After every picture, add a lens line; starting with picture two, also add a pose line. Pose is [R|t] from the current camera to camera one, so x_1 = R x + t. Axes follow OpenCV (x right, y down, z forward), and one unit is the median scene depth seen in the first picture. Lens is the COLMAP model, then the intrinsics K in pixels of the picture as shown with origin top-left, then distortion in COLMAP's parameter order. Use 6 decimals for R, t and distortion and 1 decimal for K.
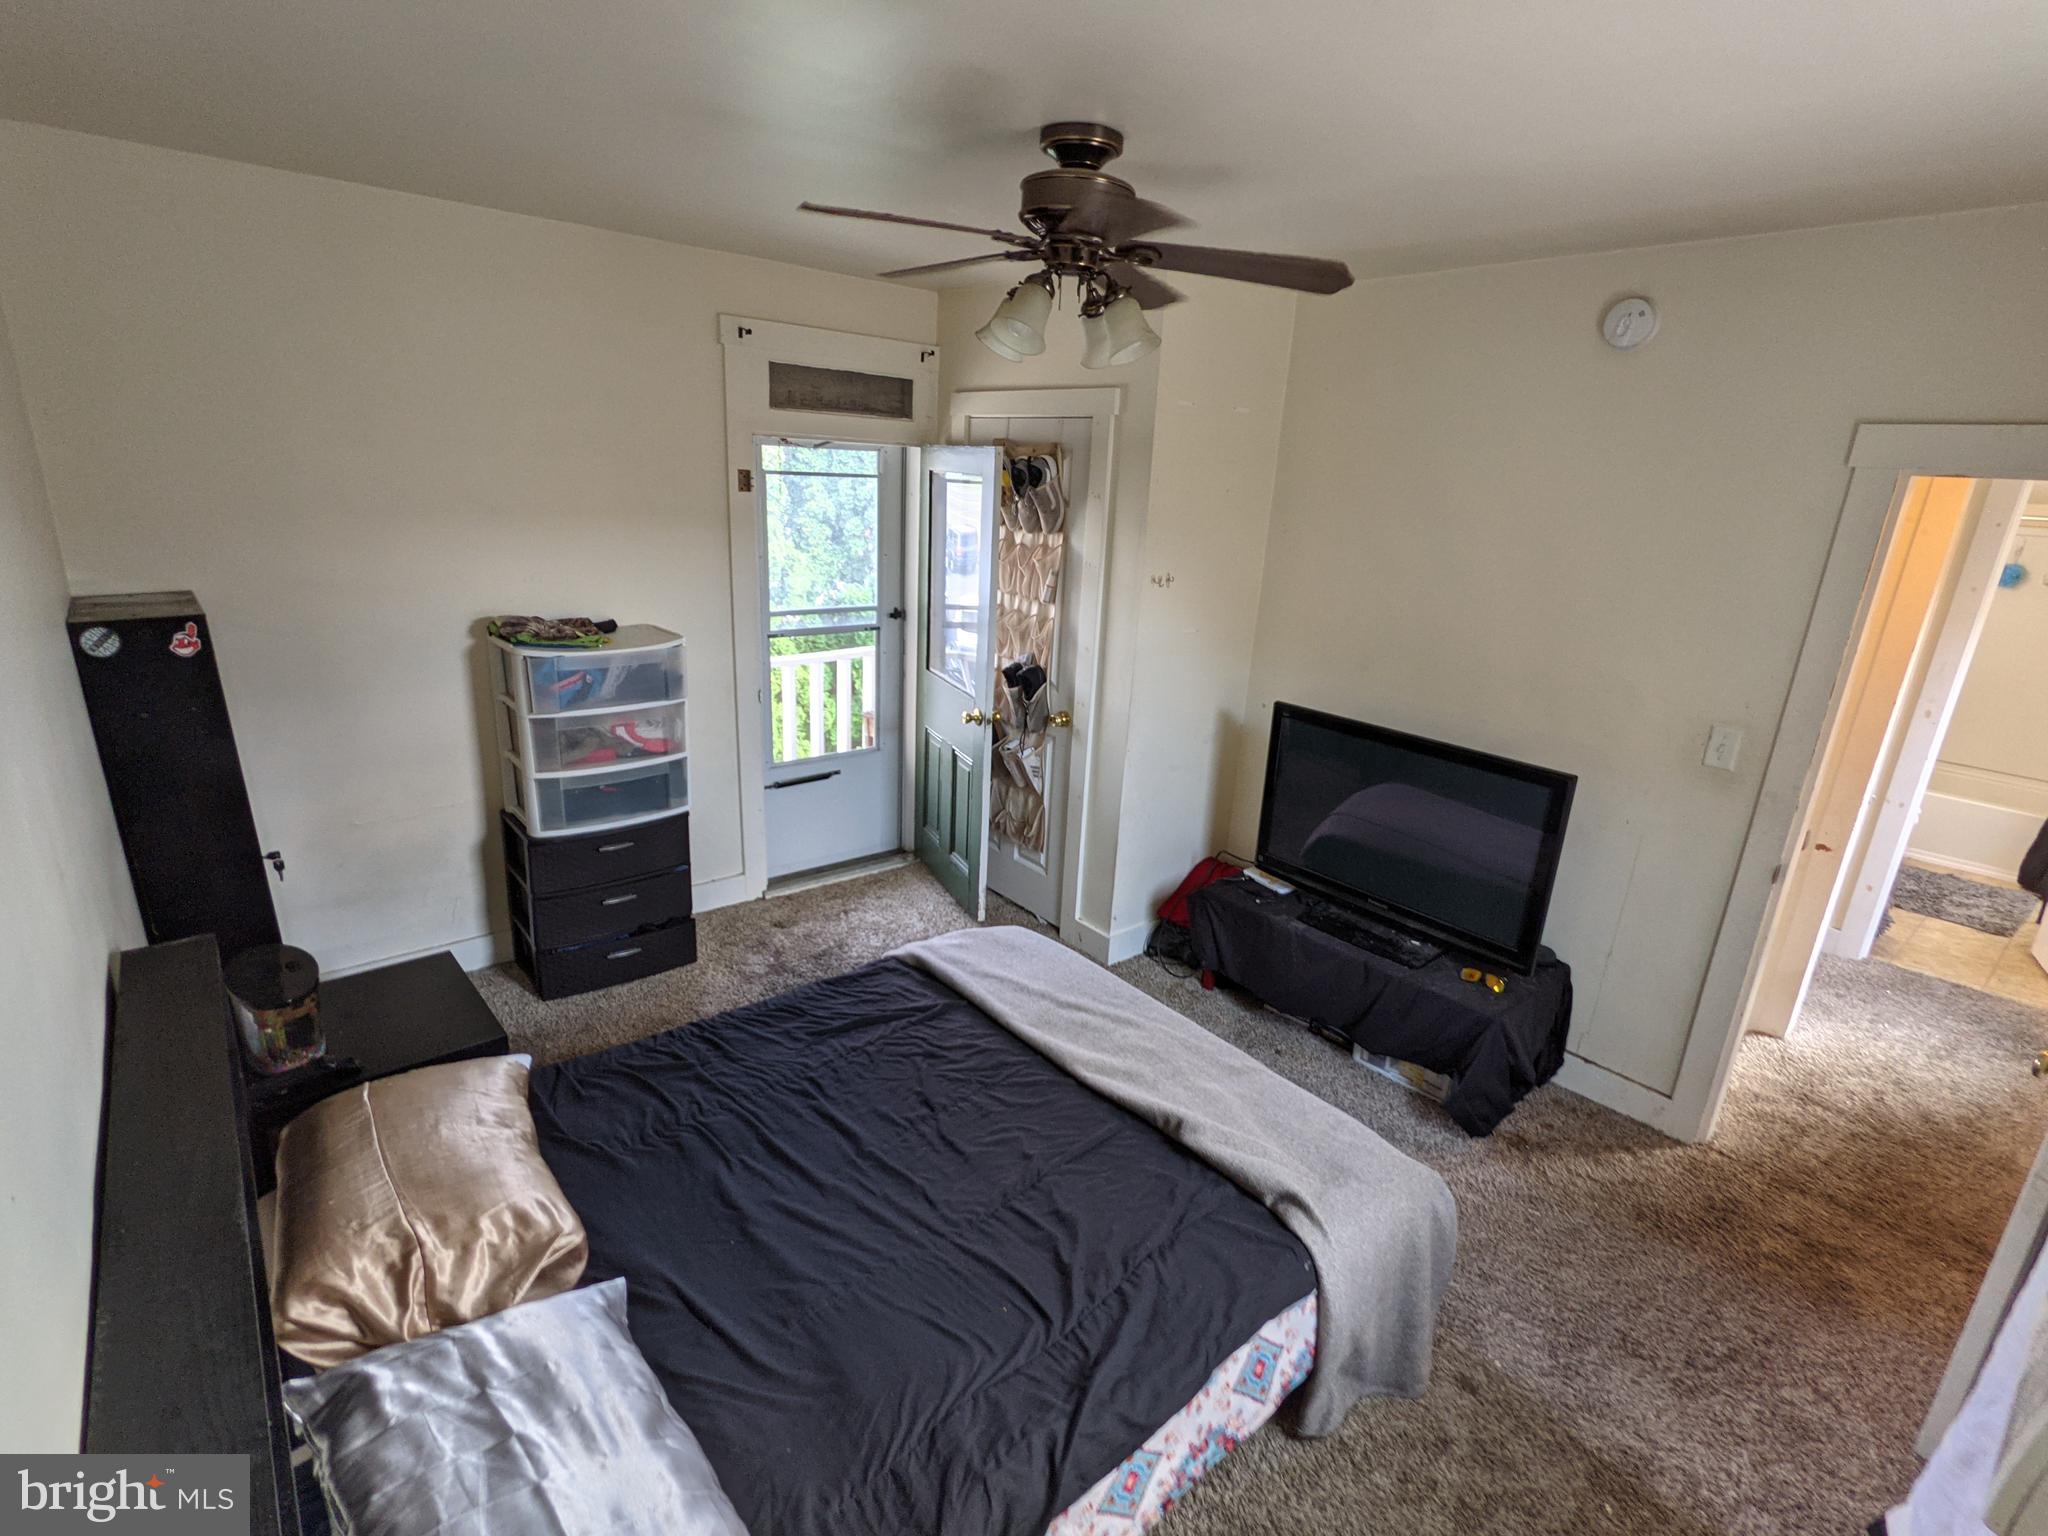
lens RADIAL K [[992.0, 0, 1005.0], [0, 992.0, 819.9], [0, 0, 1]] dist [-0.002578, 0.002968]
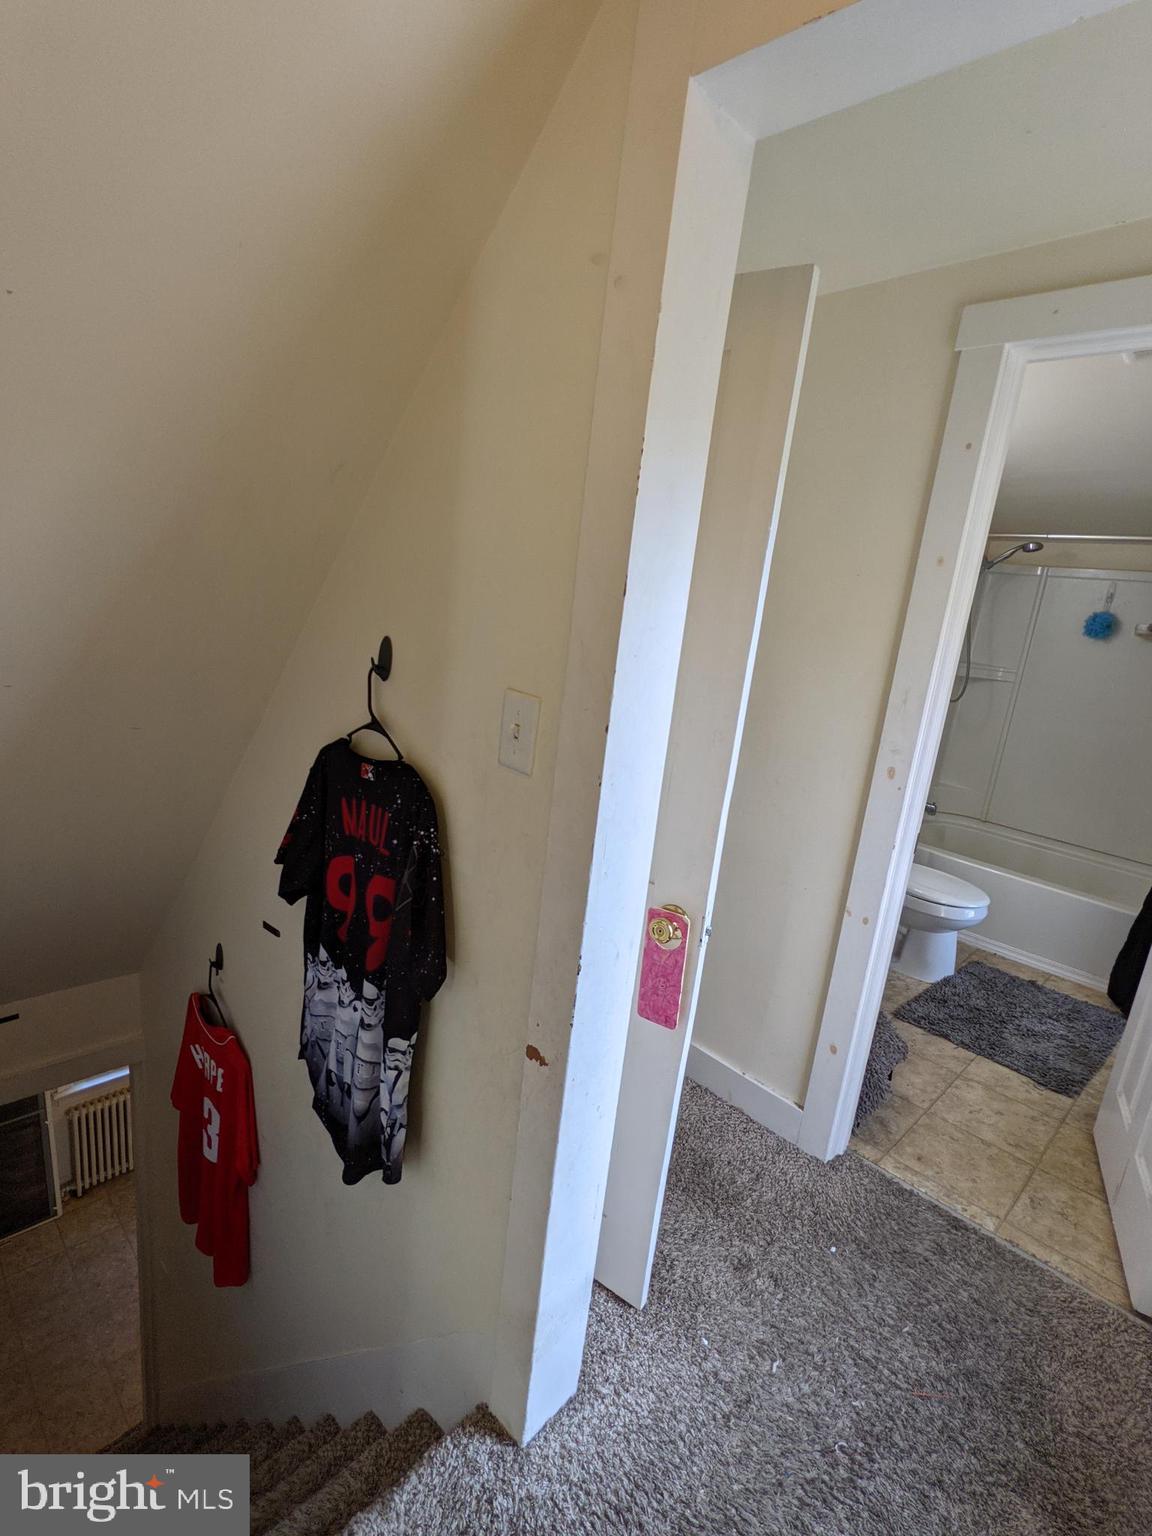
lens RADIAL K [[744.0, 0, 574.6], [0, 744.0, 772.7], [0, 0, 1]] dist [-0.002578, 0.002968]
pose [[0.994165, 0.054163, 0.093289, 0.586153], [-0.046347, 0.995387, -0.084006, -0.050813], [-0.097409, 0.079193, 0.992089, 0.481565]]
